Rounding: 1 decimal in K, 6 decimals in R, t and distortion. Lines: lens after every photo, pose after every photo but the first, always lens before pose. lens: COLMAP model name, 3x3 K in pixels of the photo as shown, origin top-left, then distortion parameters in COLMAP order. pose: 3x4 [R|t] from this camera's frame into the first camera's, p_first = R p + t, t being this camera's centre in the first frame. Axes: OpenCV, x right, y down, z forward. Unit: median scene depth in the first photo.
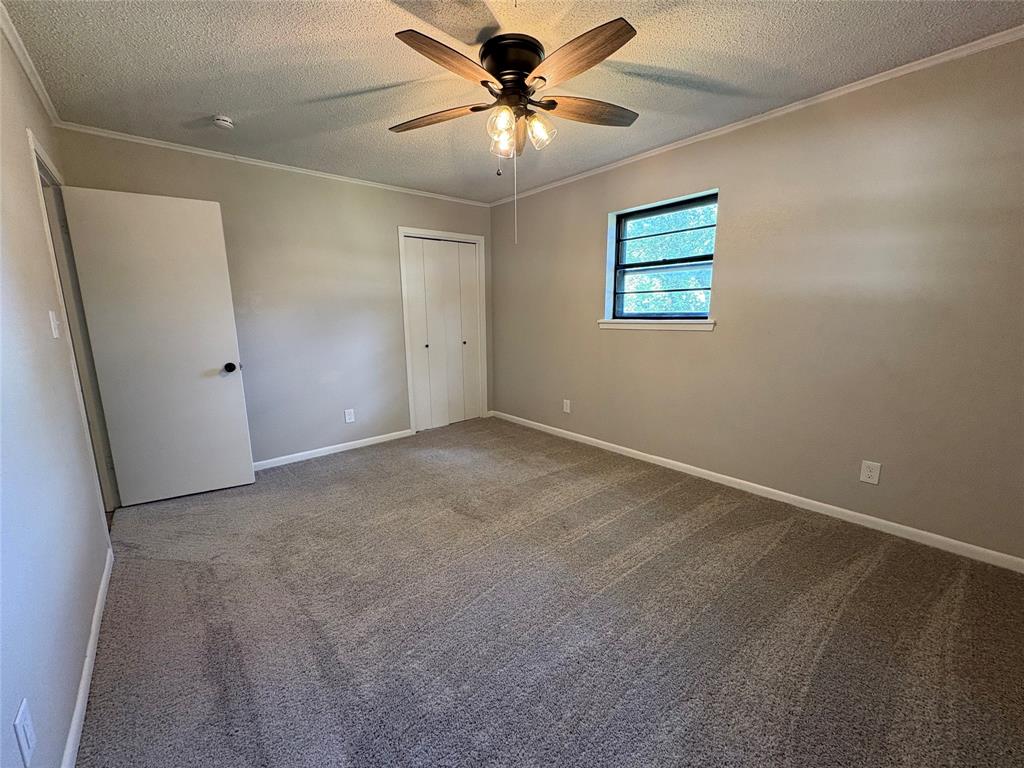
lens RADIAL K [[407.4, 0, 510.9], [0, 407.4, 384.1], [0, 0, 1]] dist [-0.000826, 0.000271]
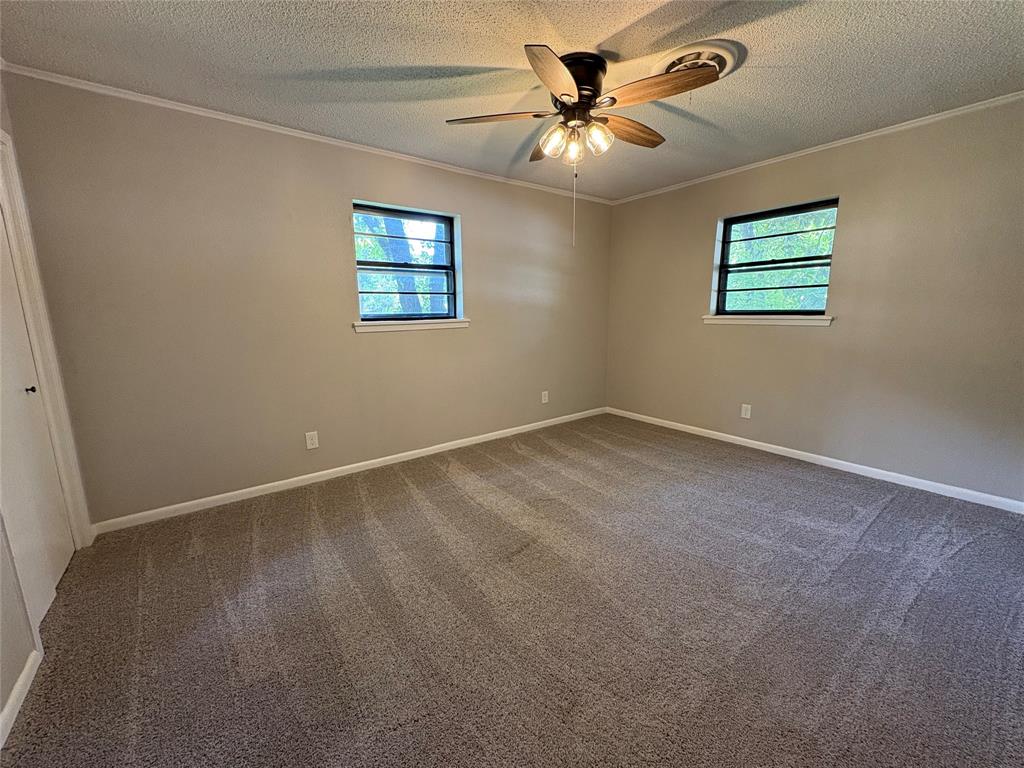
lens RADIAL K [[407.4, 0, 510.9], [0, 407.4, 384.1], [0, 0, 1]] dist [-0.000826, 0.000271]
pose [[0.064003, -0.167008, 0.983876, -0.678113], [0.185246, 0.970751, 0.152730, -0.111576], [-0.980606, 0.172484, 0.093069, 0.680732]]
